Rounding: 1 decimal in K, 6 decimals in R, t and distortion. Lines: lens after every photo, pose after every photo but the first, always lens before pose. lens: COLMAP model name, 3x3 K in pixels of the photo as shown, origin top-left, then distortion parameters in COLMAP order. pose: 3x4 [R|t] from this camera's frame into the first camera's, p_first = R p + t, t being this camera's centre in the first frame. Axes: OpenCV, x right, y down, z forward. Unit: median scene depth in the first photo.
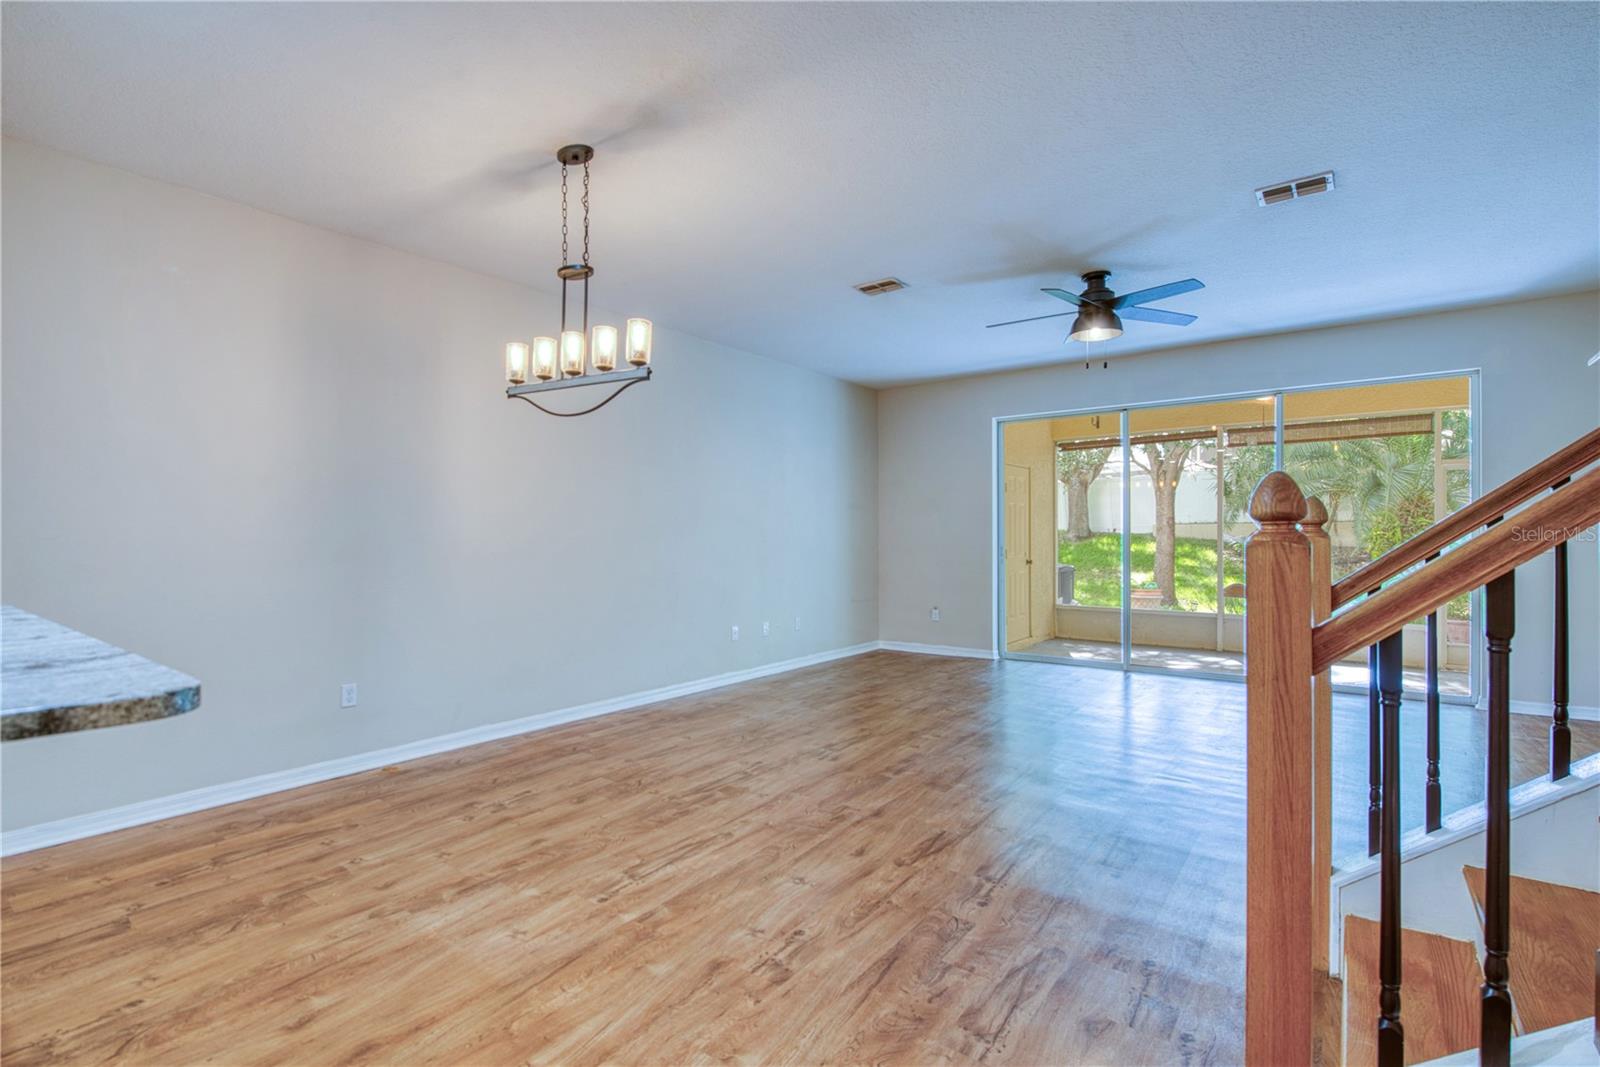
lens RADIAL K [[806.4, 0, 799.3], [0, 806.4, 535.8], [0, 0, 1]] dist [0.002156, 0.000054]
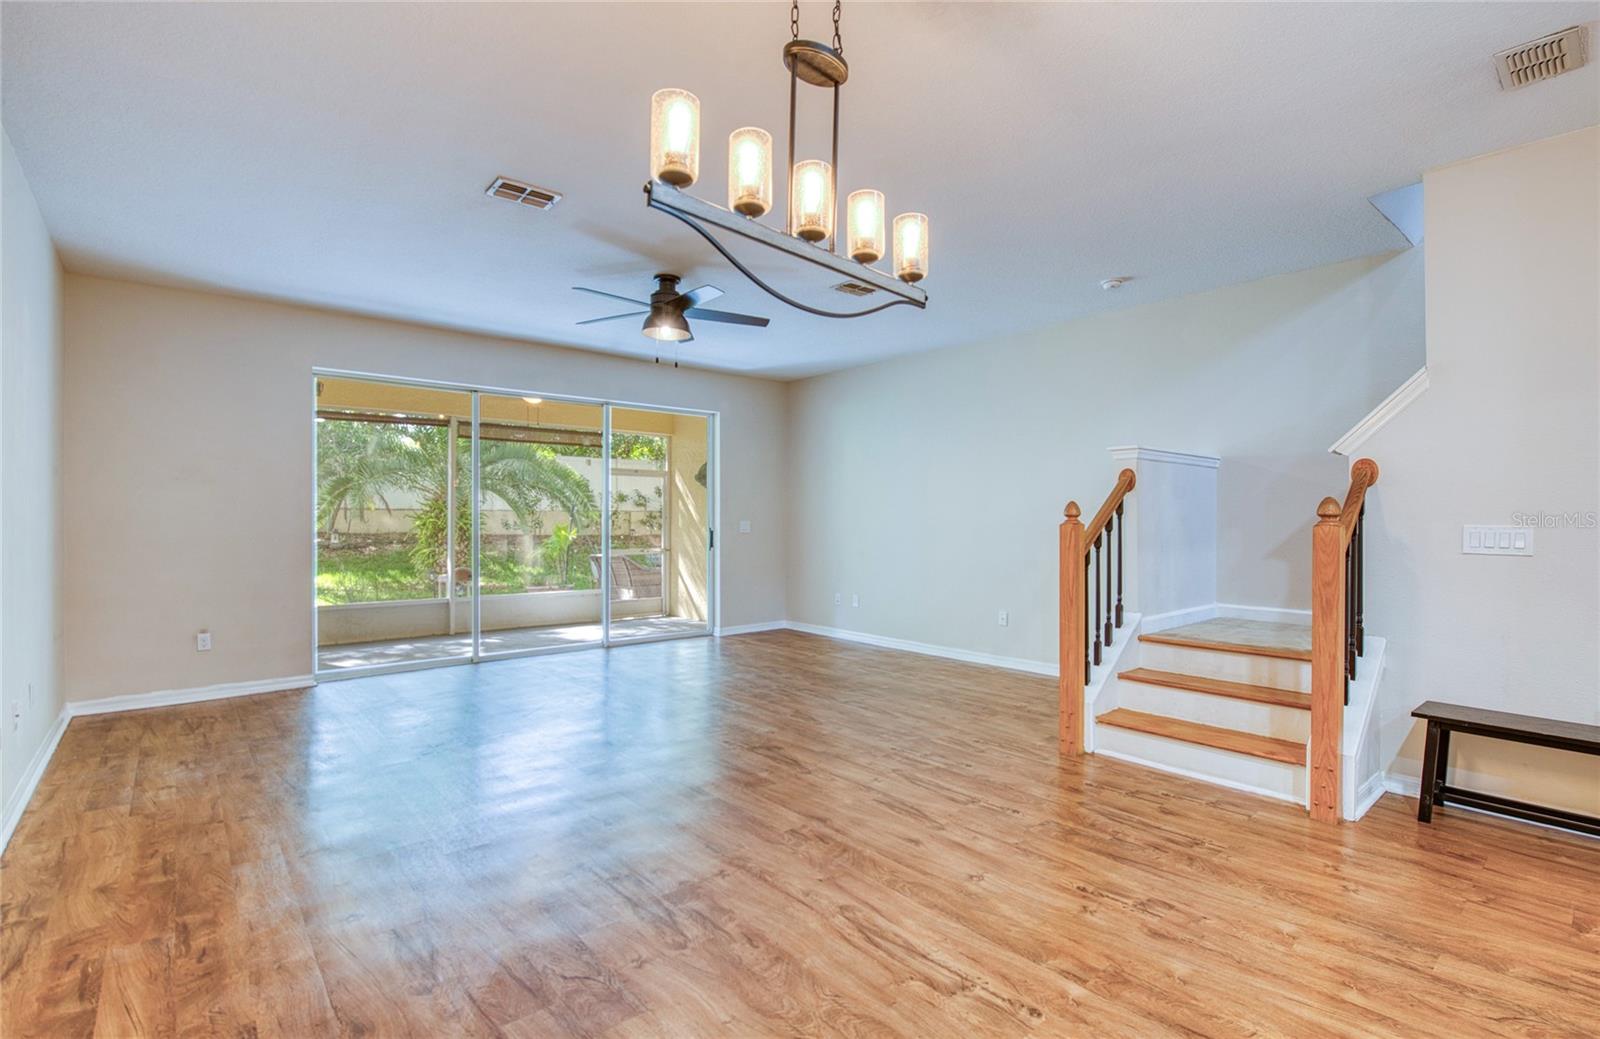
lens RADIAL K [[749.1, 0, 797.2], [0, 749.1, 524.3], [0, 0, 1]] dist [-0.004706, -0.001201]
pose [[0.158684, 0.000506, 0.987329, -0.867611], [-0.001921, 0.999998, -0.000204, 0.001320], [-0.987328, -0.001864, 0.158685, 1.002306]]
